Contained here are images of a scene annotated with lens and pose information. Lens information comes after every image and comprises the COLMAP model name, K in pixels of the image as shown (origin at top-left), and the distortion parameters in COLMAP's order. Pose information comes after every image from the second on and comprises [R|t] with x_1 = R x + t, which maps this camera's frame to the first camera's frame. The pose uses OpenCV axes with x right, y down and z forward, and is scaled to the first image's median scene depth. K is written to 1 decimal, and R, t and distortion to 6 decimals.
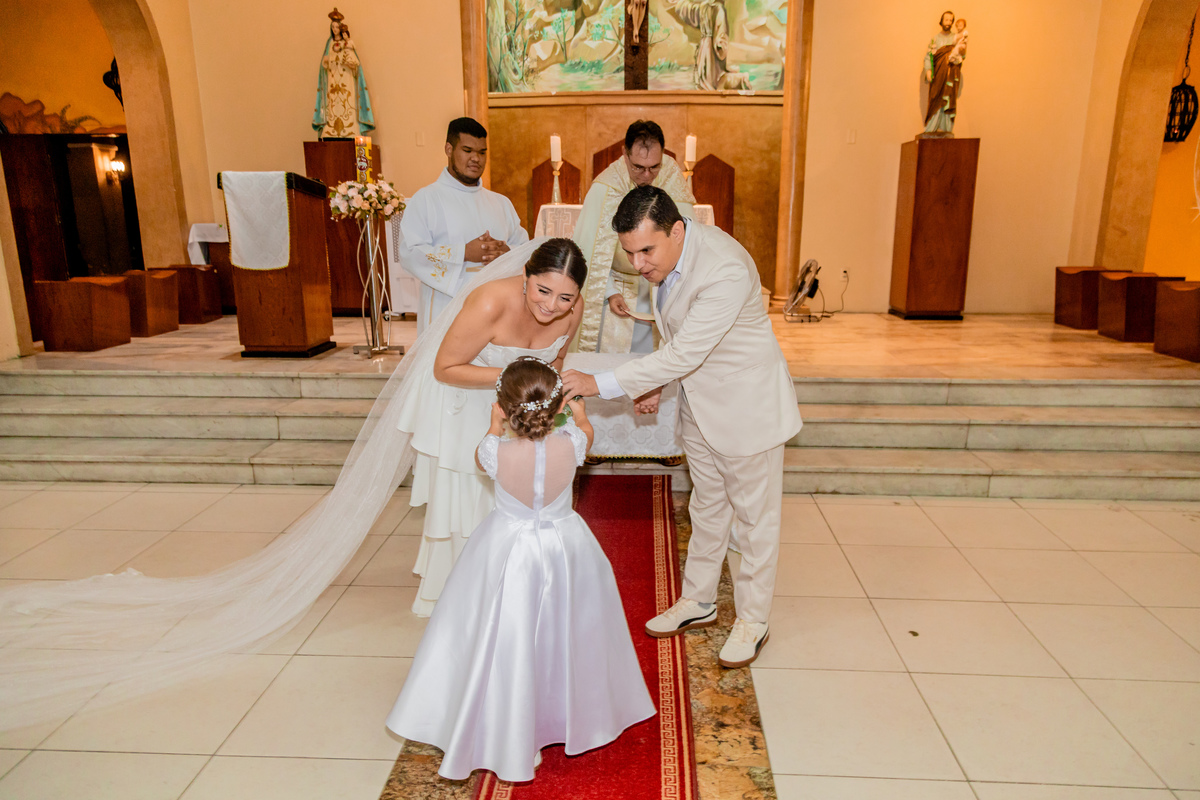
lens RADIAL K [[809.4, 0, 614.4], [0, 809.4, 410.4], [0, 0, 1]] dist [0.009448, 0.002388]
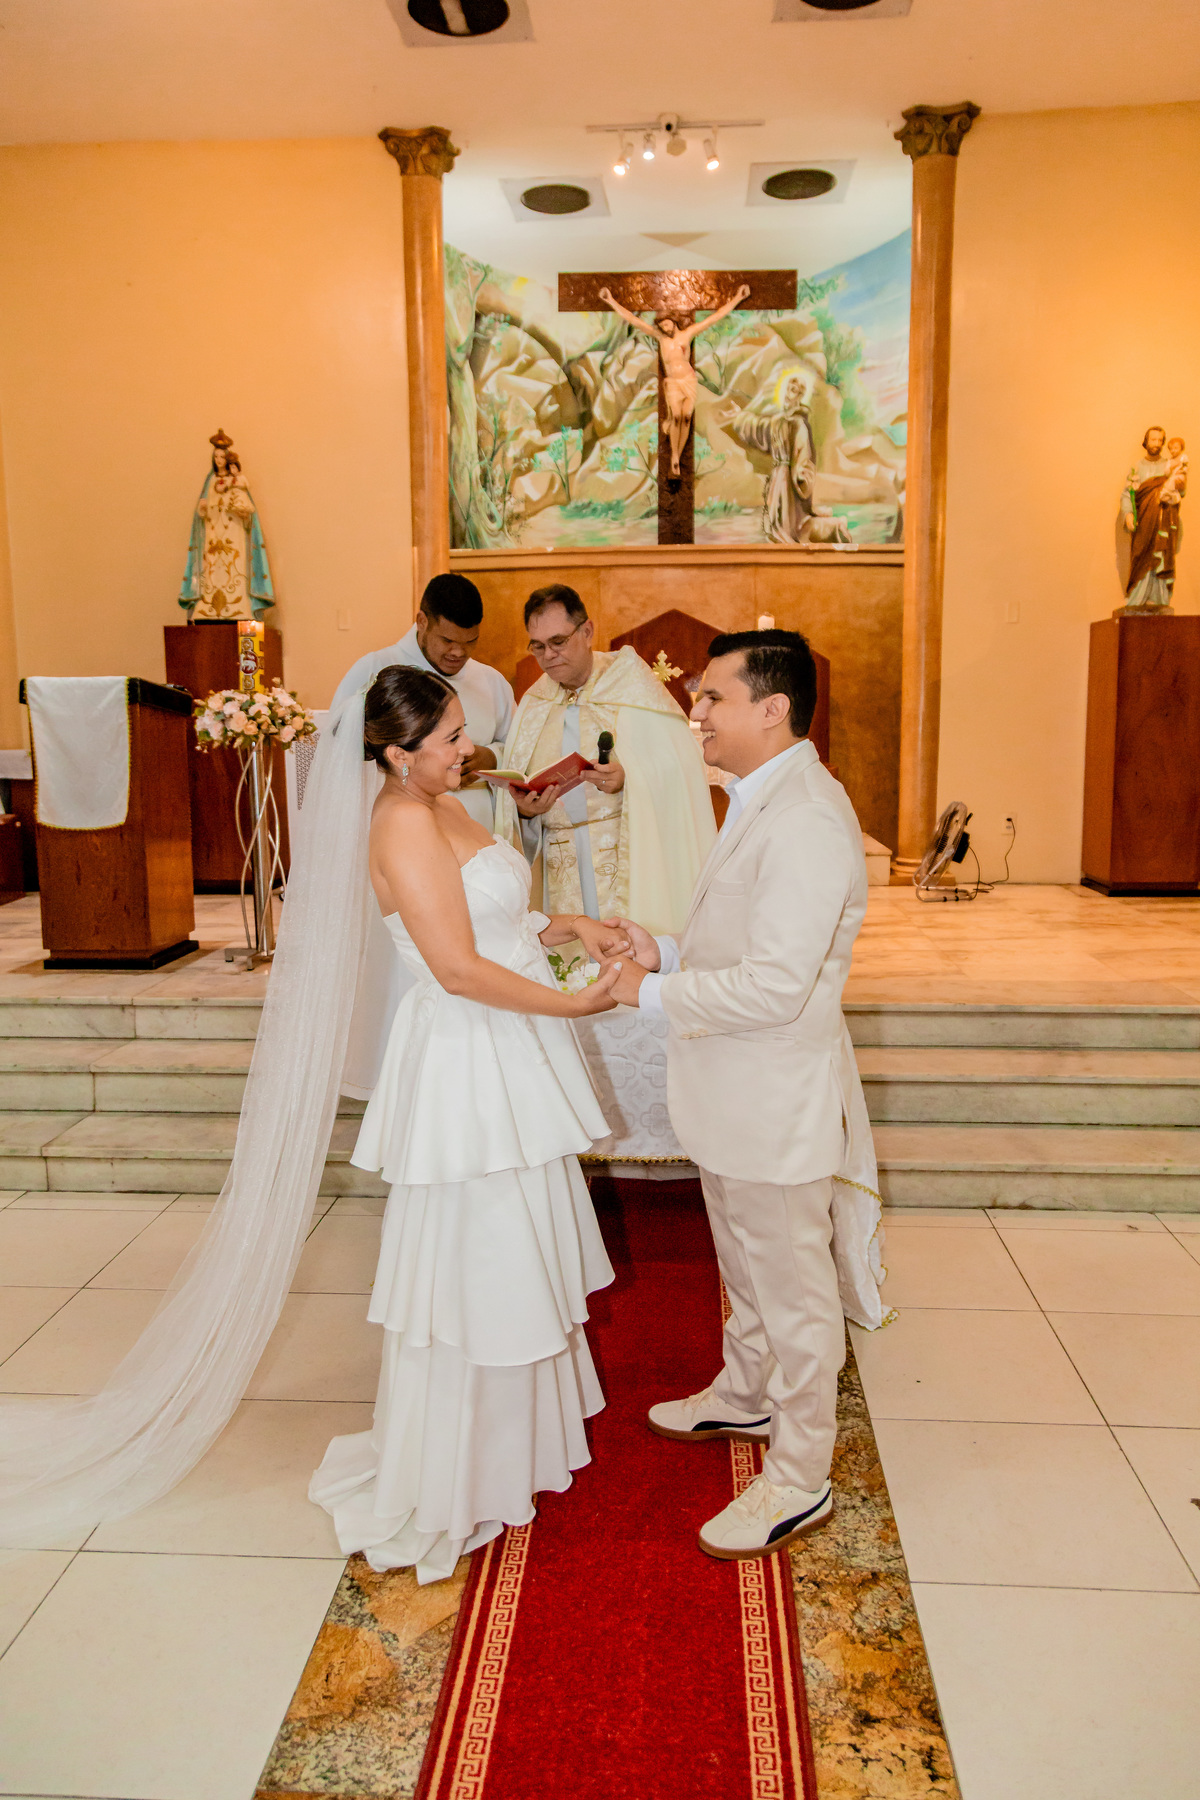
lens RADIAL K [[1214.1, 0, 623.4], [0, 1214.1, 878.7], [0, 0, 1]] dist [0.009448, 0.002388]
pose [[0.999923, -0.002941, -0.012064, -0.005284], [0.001683, 0.994679, -0.103006, -0.028632], [0.012302, 0.102978, 0.994608, 0.057163]]
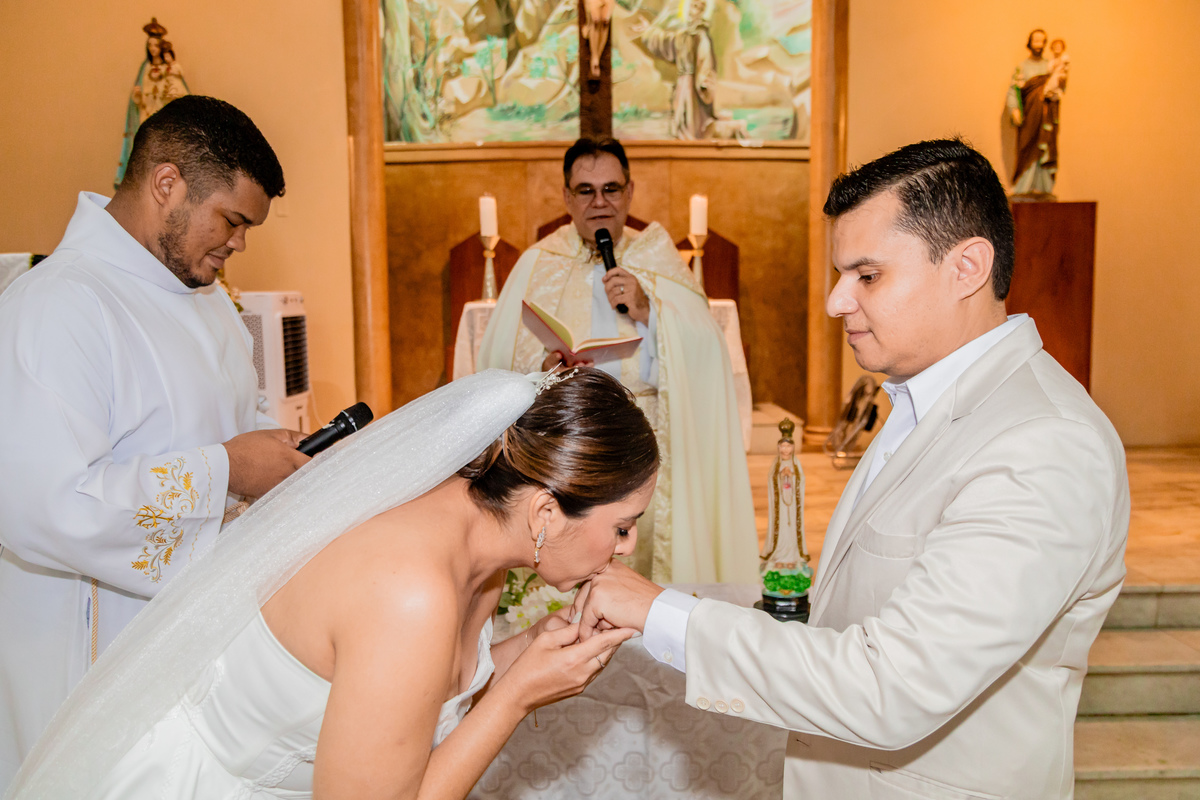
lens RADIAL K [[974.5, 0, 611.2], [0, 974.5, 415.6], [0, 0, 1]] dist [0.021460, -0.009208]
pose [[0.997695, -0.017478, 0.065565, -0.022923], [0.025269, 0.992457, -0.119961, -0.058219], [-0.062974, 0.121341, 0.990611, 0.200909]]
